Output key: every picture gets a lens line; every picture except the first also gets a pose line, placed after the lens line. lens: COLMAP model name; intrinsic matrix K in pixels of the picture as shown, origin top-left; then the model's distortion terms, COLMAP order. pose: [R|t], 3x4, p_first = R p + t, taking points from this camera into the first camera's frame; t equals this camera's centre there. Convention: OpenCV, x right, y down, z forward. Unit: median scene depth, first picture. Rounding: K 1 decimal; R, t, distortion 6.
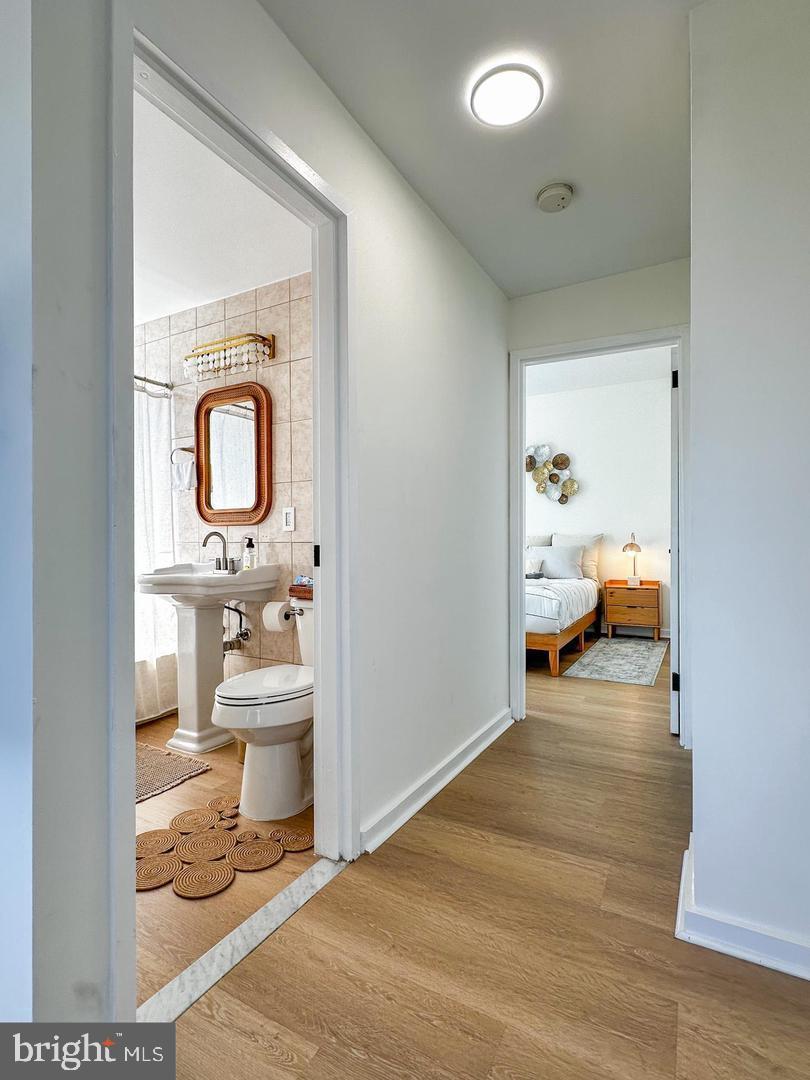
lens RADIAL K [[532.6, 0, 402.1], [0, 532.6, 538.2], [0, 0, 1]] dist [-0.001192, -0.002193]
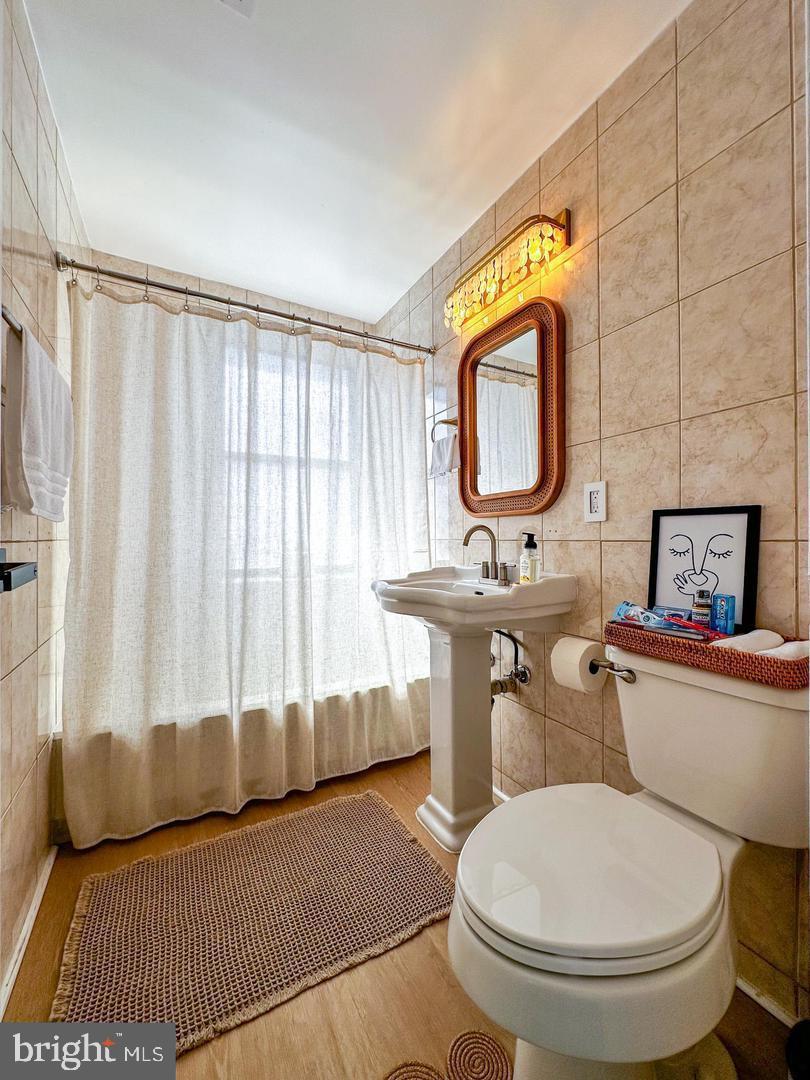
lens RADIAL K [[436.0, 0, 397.3], [0, 436.0, 535.0], [0, 0, 1]] dist [-0.001946, -0.000219]
pose [[0.842463, 0.000448, -0.538753, -0.131121], [-0.003074, 0.999987, -0.003976, 0.004014], [0.538745, 0.005006, 0.842454, 0.448999]]
